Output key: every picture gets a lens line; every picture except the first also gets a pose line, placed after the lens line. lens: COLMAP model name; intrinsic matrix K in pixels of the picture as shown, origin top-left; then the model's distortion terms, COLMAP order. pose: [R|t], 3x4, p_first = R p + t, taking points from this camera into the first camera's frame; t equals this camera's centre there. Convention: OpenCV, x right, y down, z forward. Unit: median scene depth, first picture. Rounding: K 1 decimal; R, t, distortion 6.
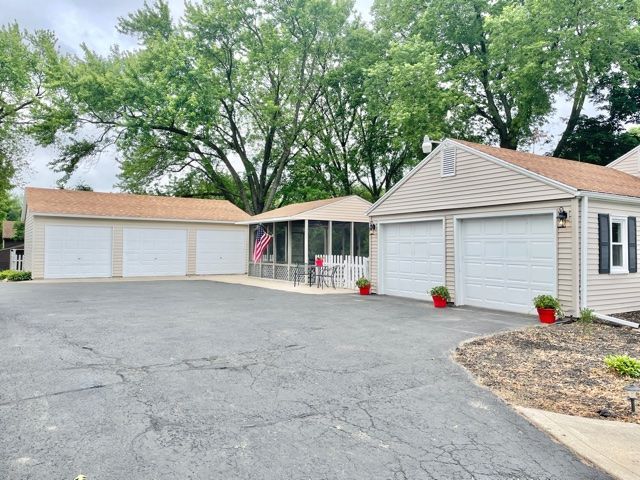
lens RADIAL K [[482.9, 0, 320.3], [0, 482.9, 241.7], [0, 0, 1]] dist [0.088790, -0.103956]
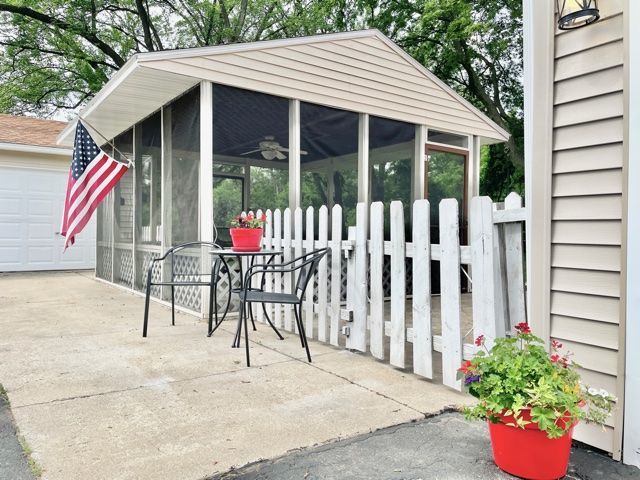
lens RADIAL K [[482.9, 0, 318.7], [0, 482.9, 238.0], [0, 0, 1]] dist [0.088790, -0.103956]
pose [[0.997962, 0.007184, 0.063407, 0.018978], [-0.008304, 0.999814, 0.017413, 0.038691], [-0.063270, -0.017904, 0.997836, 0.746254]]
